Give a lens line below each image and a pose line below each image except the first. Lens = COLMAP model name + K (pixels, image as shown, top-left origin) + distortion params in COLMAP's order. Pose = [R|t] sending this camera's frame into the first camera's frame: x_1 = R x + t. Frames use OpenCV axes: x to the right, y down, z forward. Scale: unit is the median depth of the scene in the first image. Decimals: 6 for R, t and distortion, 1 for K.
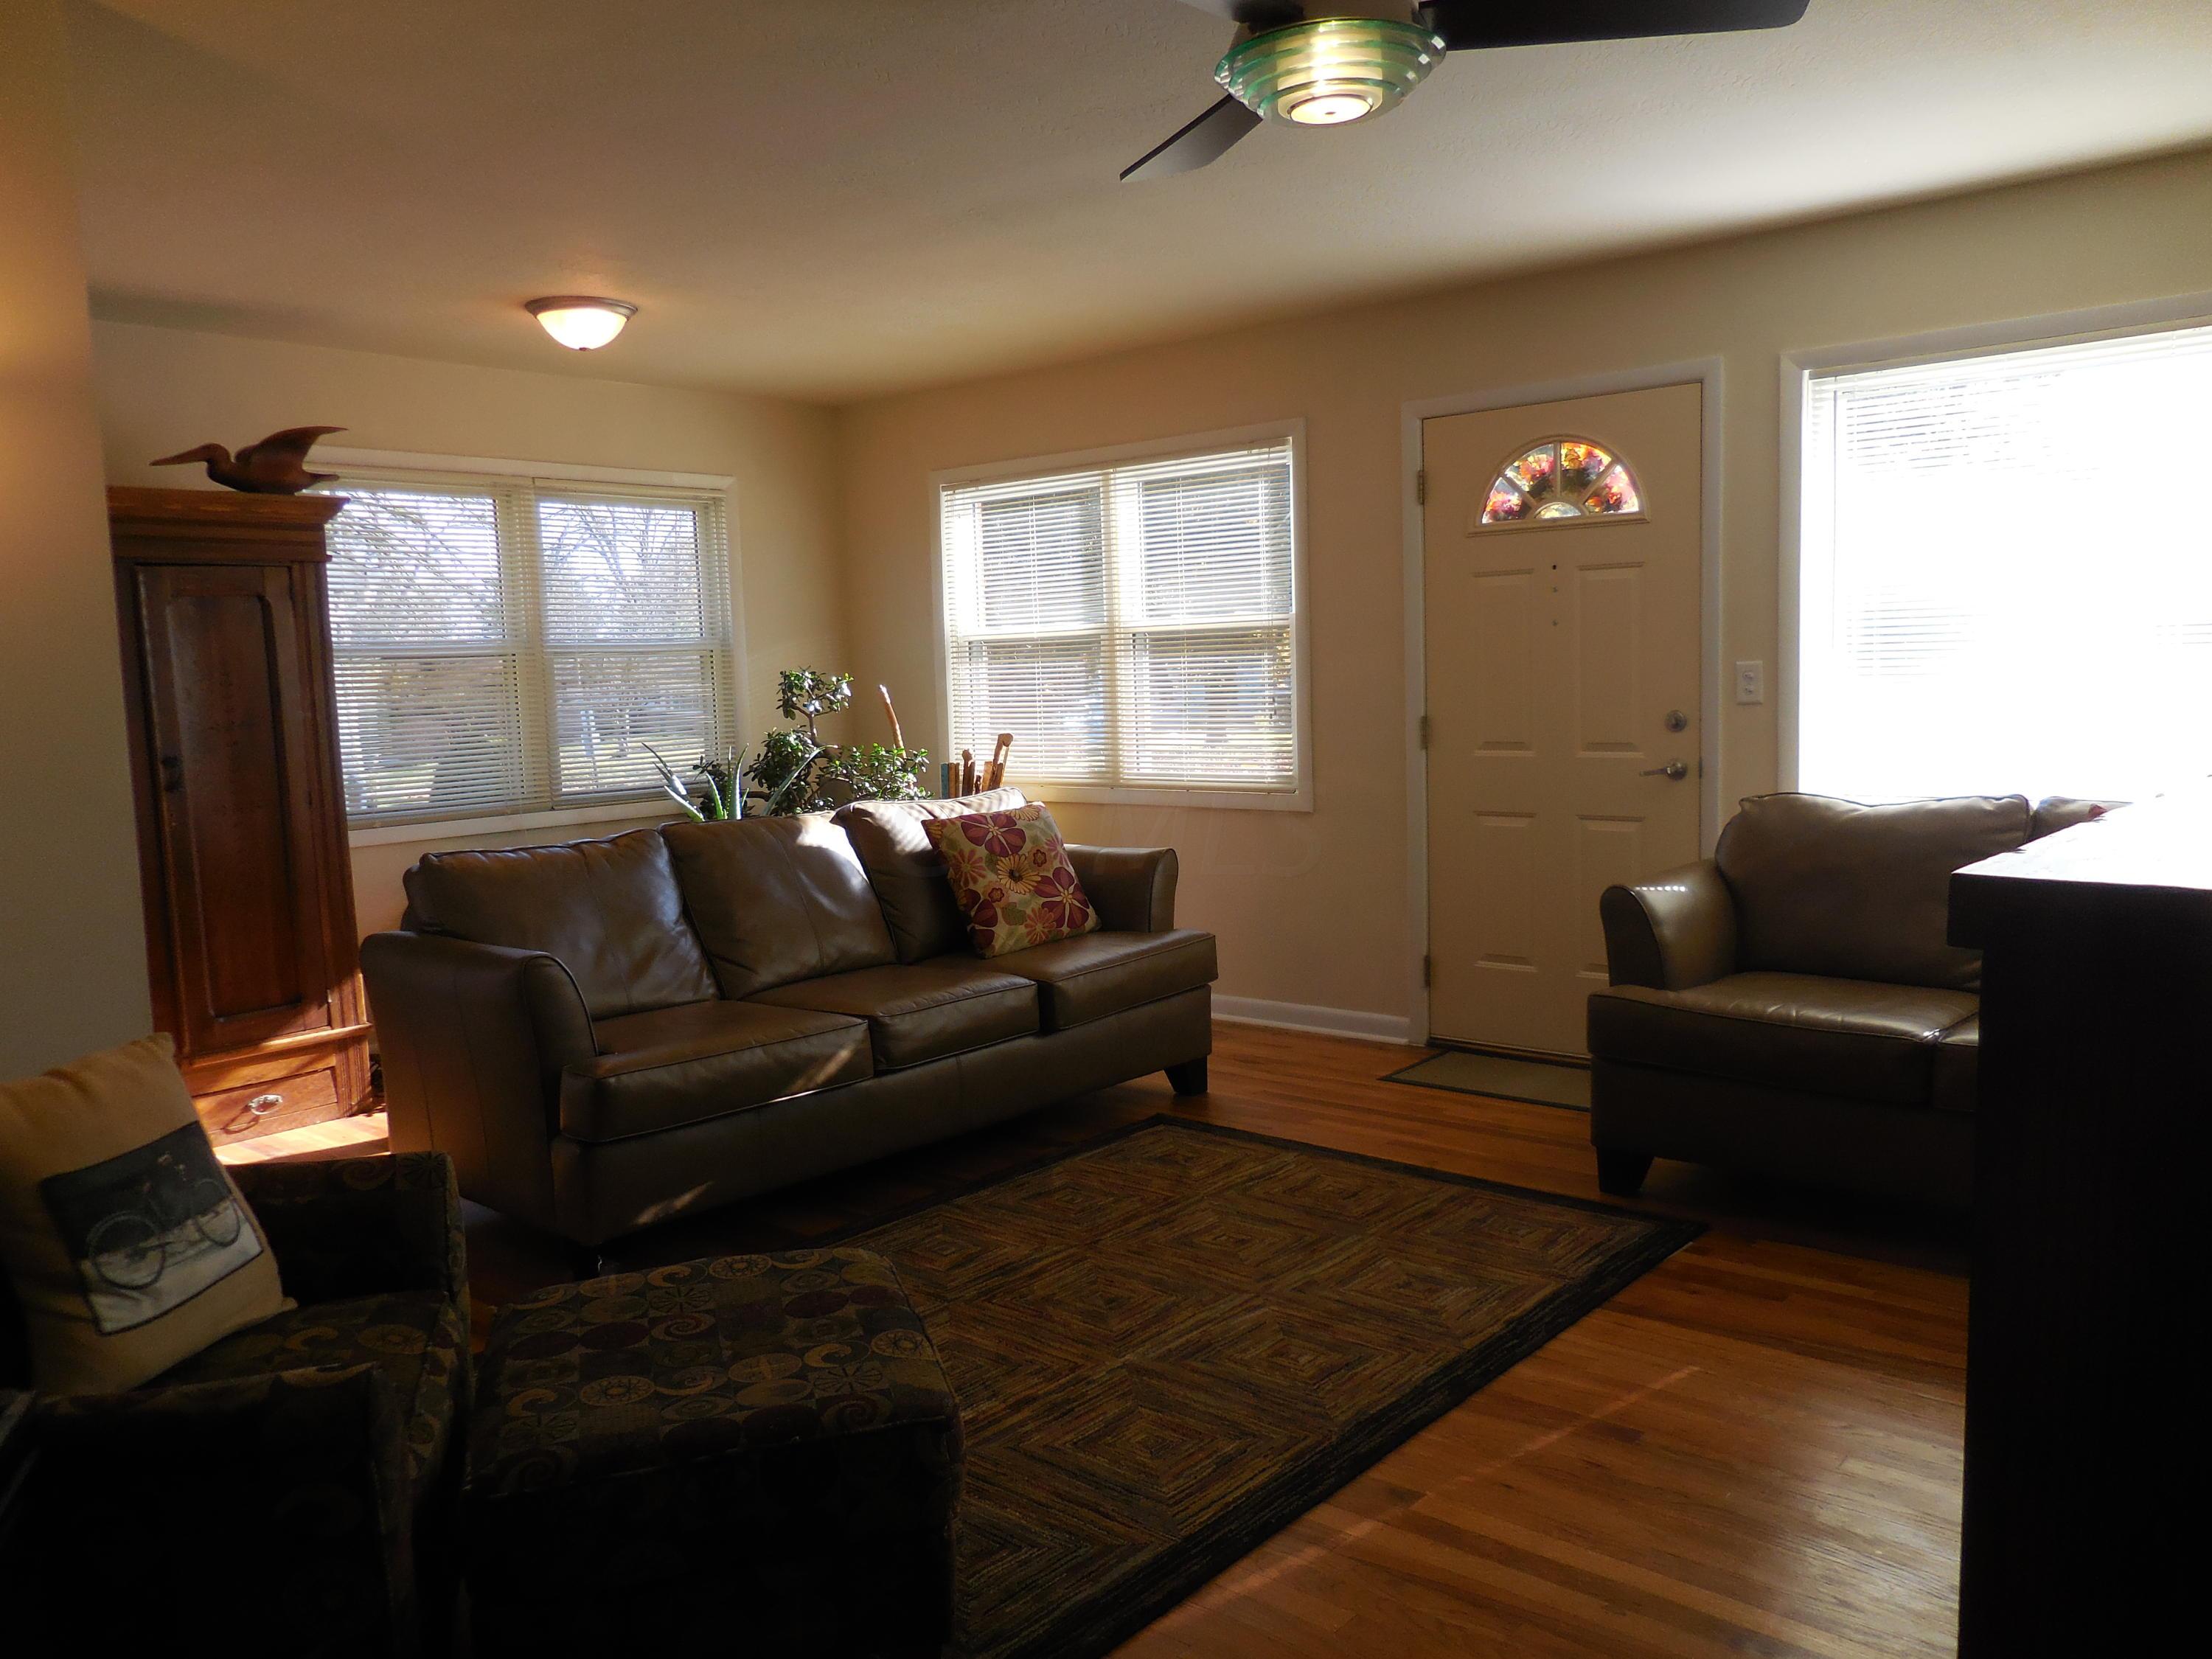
lens RADIAL K [[1695.1, 0, 1097.9], [0, 1695.1, 832.8], [0, 0, 1]] dist [0.006531, 0.004159]
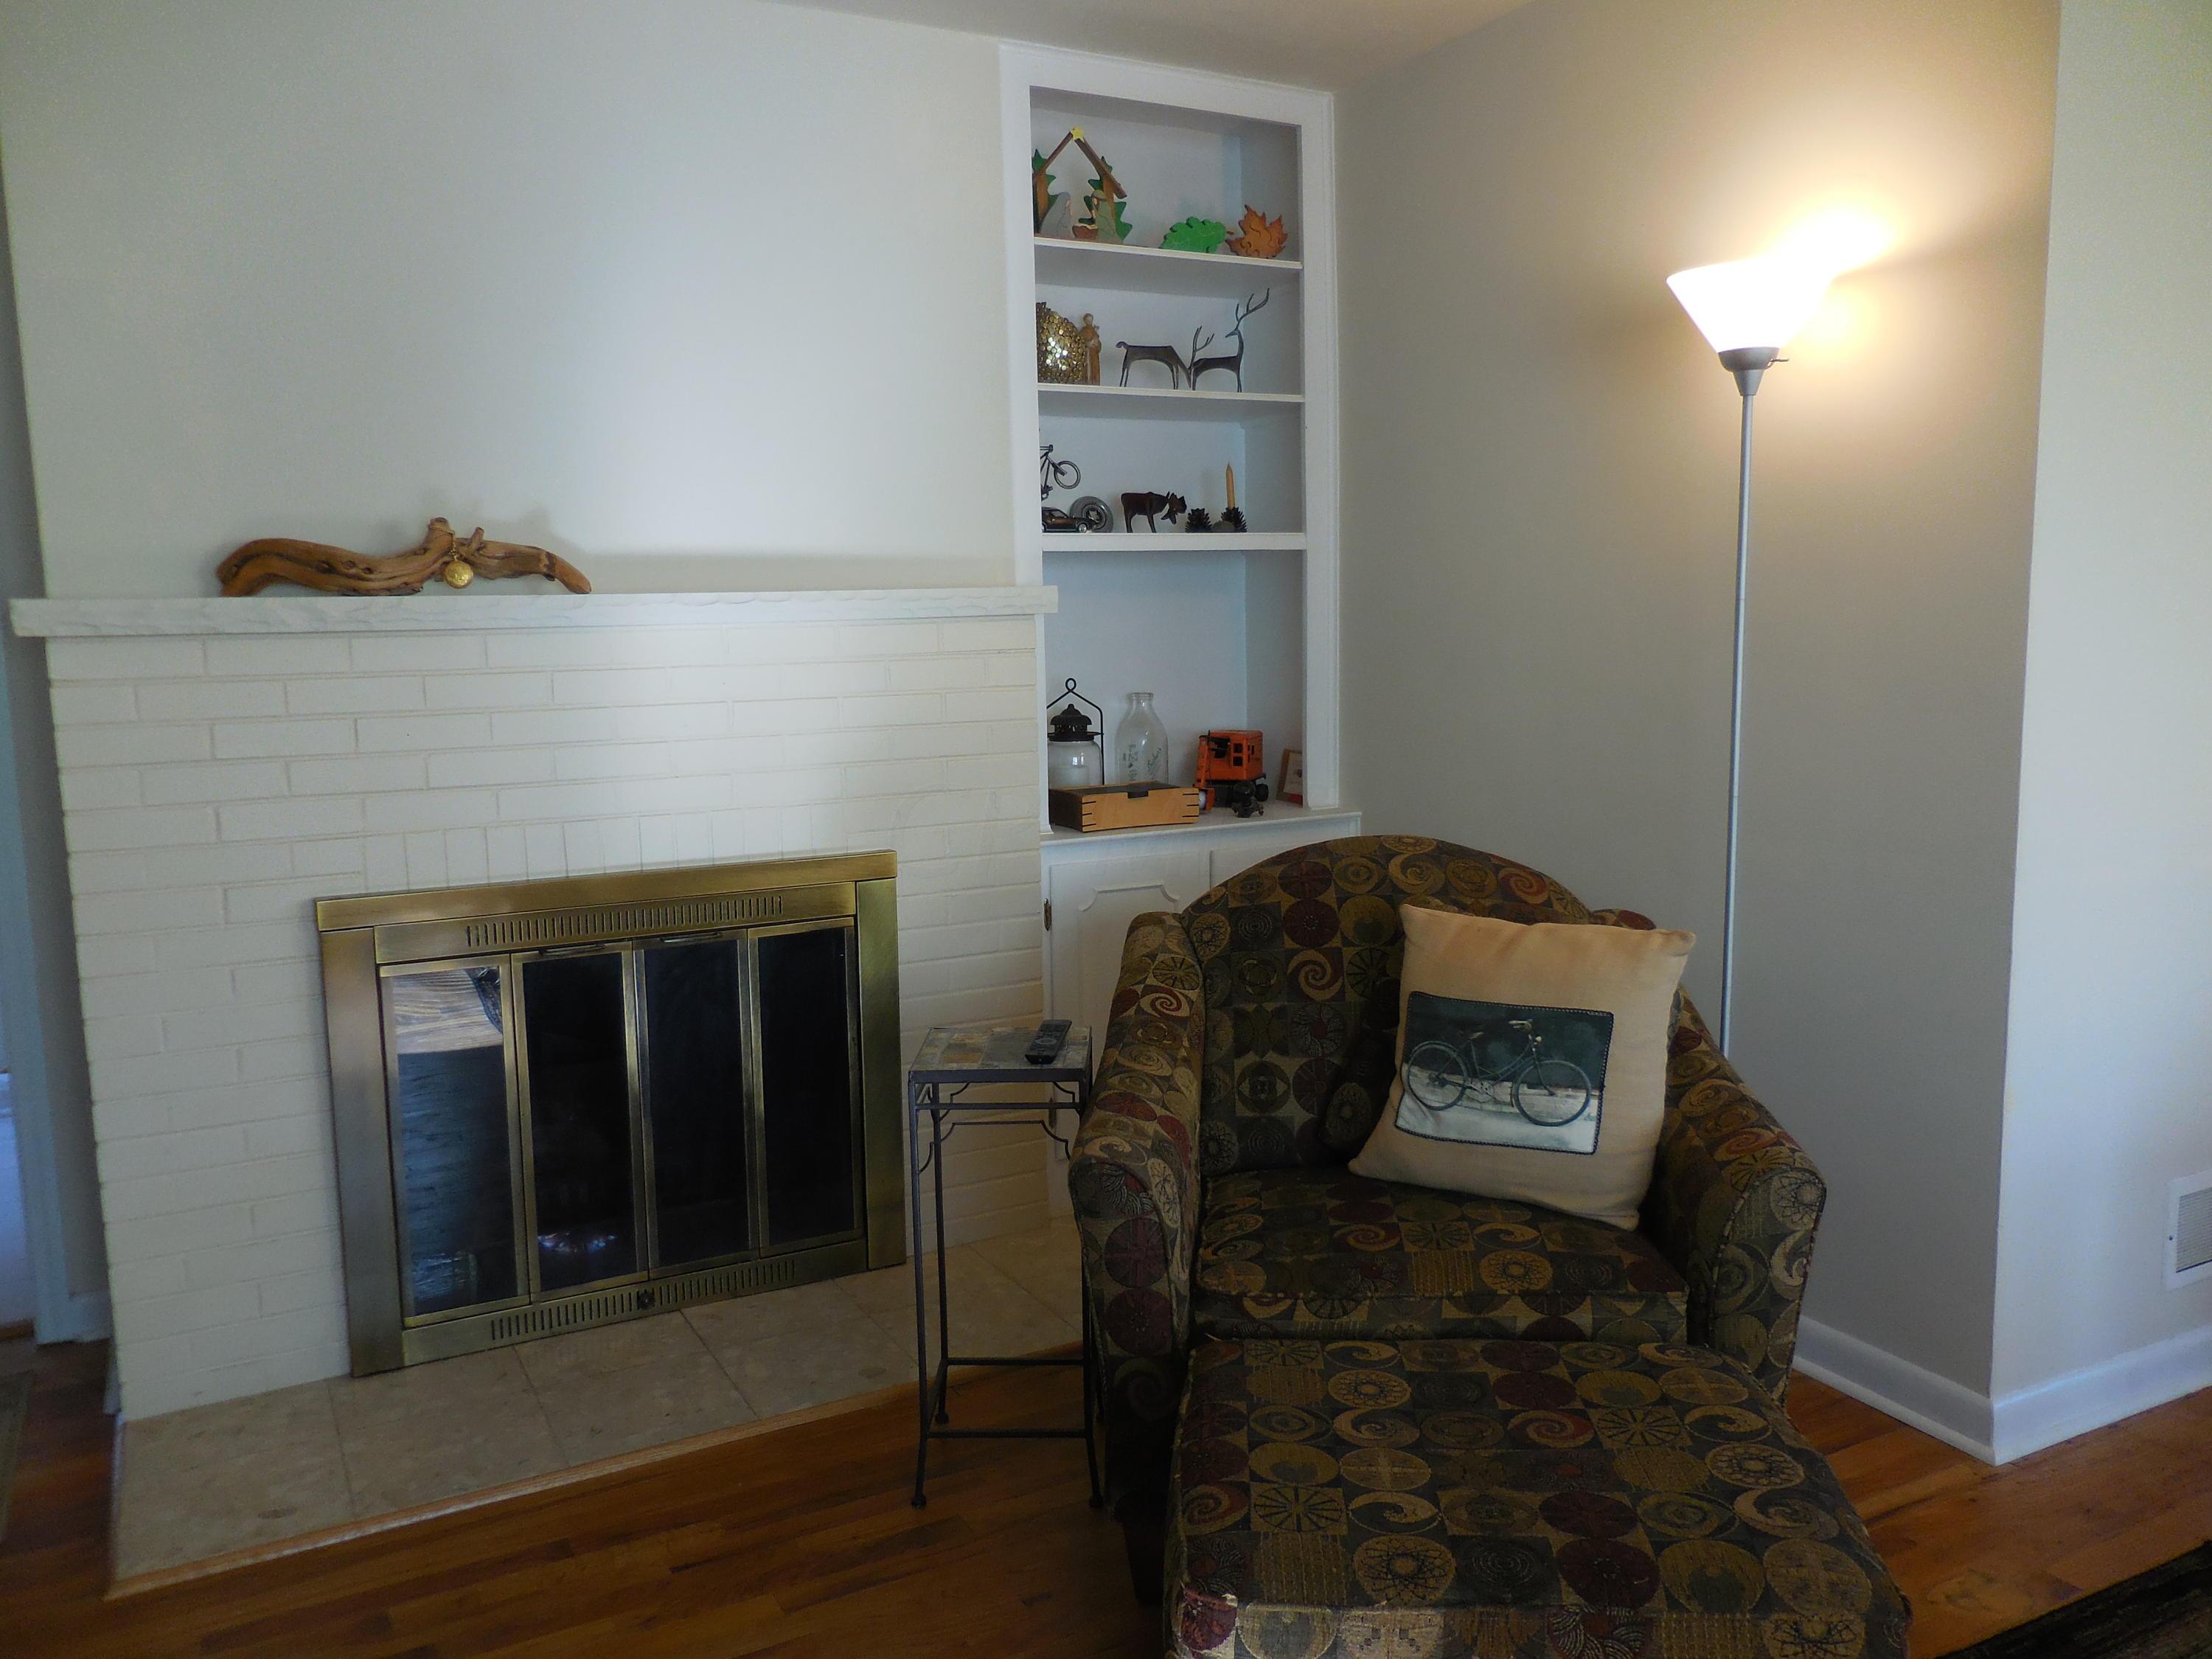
lens RADIAL K [[1695.1, 0, 1097.9], [0, 1695.1, 832.8], [0, 0, 1]] dist [0.006531, 0.004159]
pose [[-0.359534, 0.161308, -0.919084, 0.525155], [-0.056361, 0.979393, 0.193941, -0.123547], [0.931428, 0.121529, -0.343033, 1.077611]]
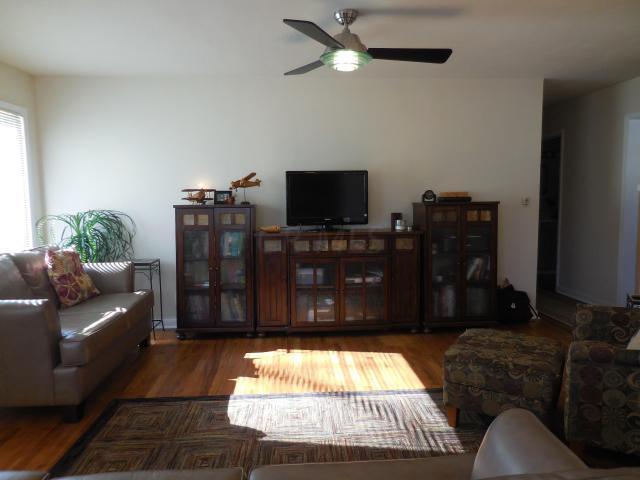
lens RADIAL K [[490.4, 0, 317.7], [0, 490.4, 241.0], [0, 0, 1]] dist [0.006531, 0.004159]
pose [[-0.697375, -0.029679, 0.716091, -0.795683], [0.104171, 0.984335, 0.142244, -0.195782], [-0.709095, 0.173793, -0.683359, 2.177630]]
